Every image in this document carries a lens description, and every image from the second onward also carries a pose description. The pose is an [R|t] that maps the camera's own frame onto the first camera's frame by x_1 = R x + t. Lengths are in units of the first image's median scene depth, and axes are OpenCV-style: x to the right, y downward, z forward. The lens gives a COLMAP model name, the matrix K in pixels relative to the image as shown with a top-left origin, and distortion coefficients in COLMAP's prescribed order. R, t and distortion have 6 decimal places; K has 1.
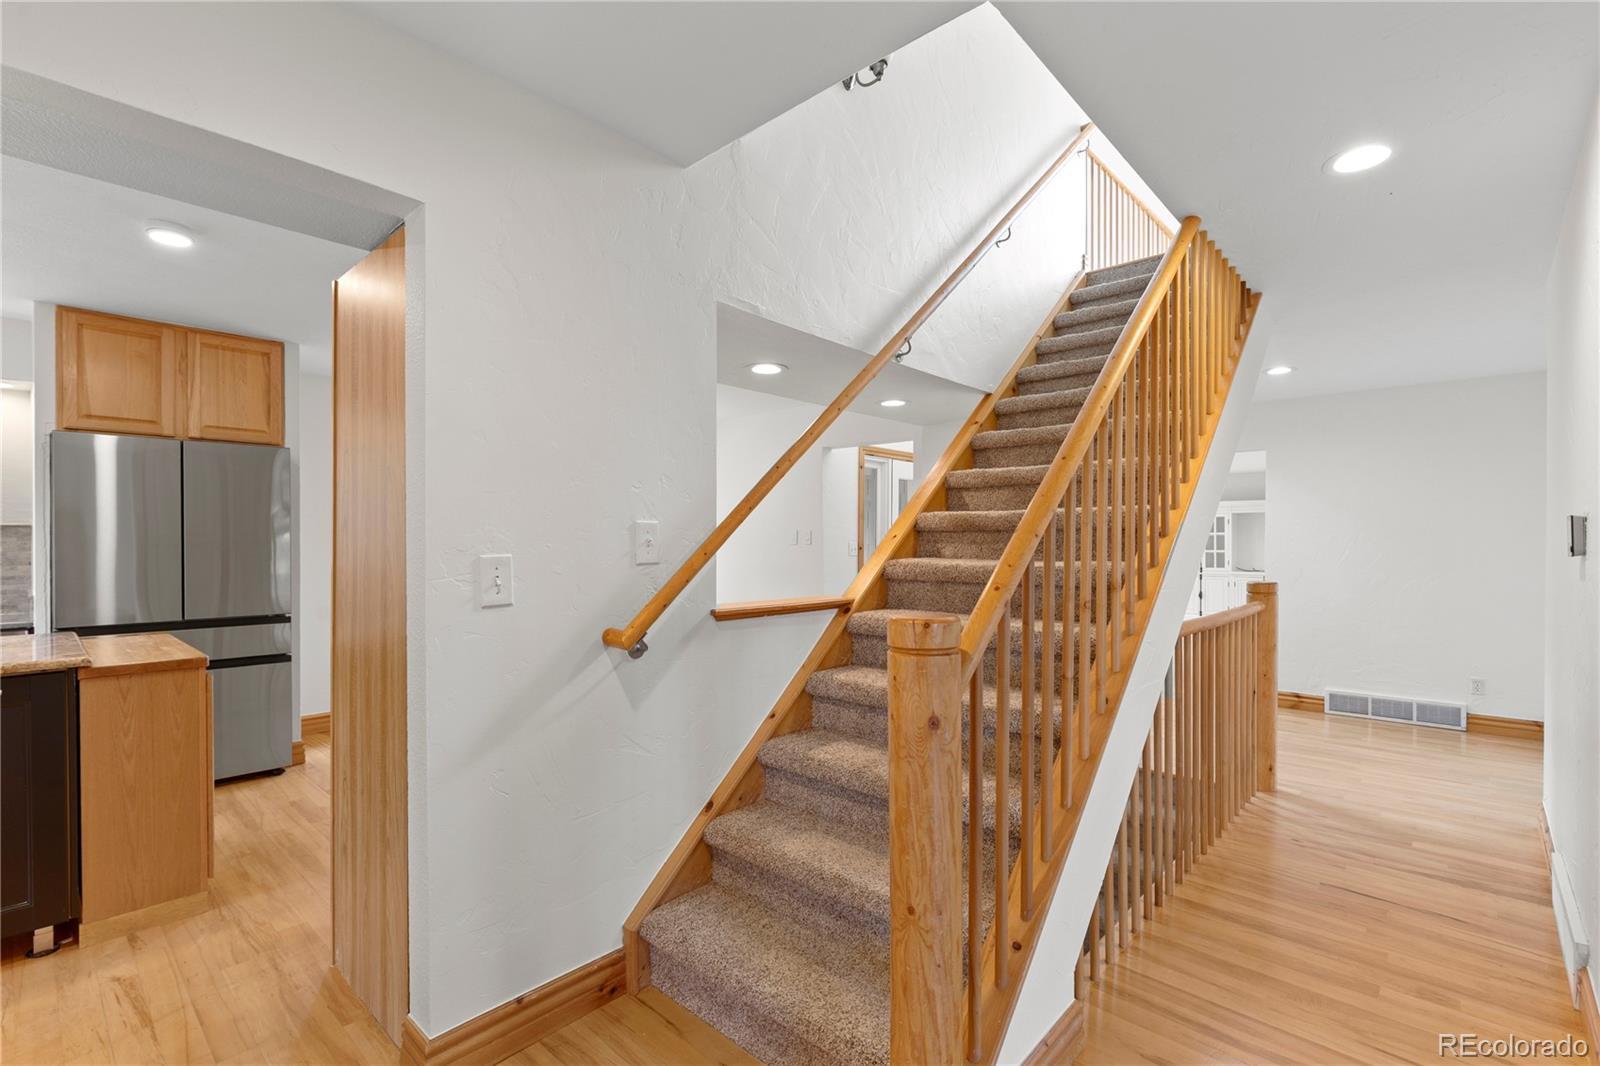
lens RADIAL K [[726.7, 0, 801.7], [0, 726.7, 540.9], [0, 0, 1]] dist [-0.000301, 0.000716]
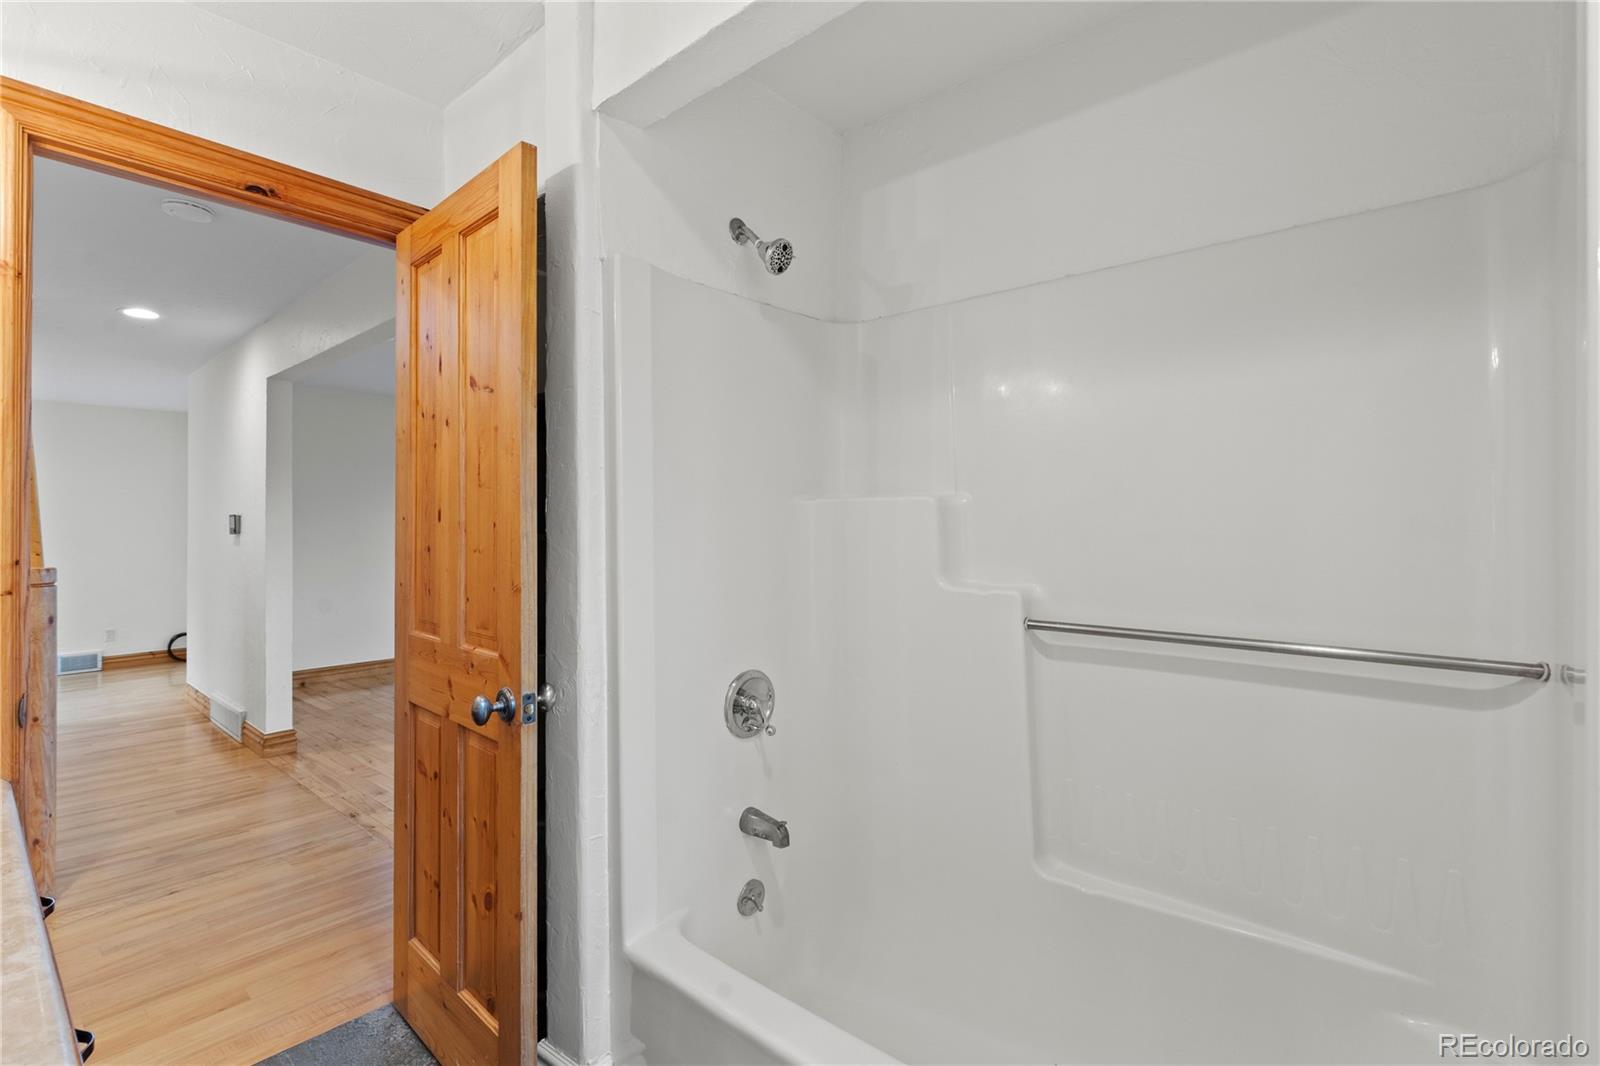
lens RADIAL K [[726.7, 0, 798.2], [0, 726.7, 526.6], [0, 0, 1]] dist [-0.000301, 0.000716]
pose [[-0.030187, 0.001571, 0.999543, -0.571778], [0.000570, 0.999999, -0.001554, 0.001276], [-0.999544, 0.000523, -0.030187, -0.296136]]
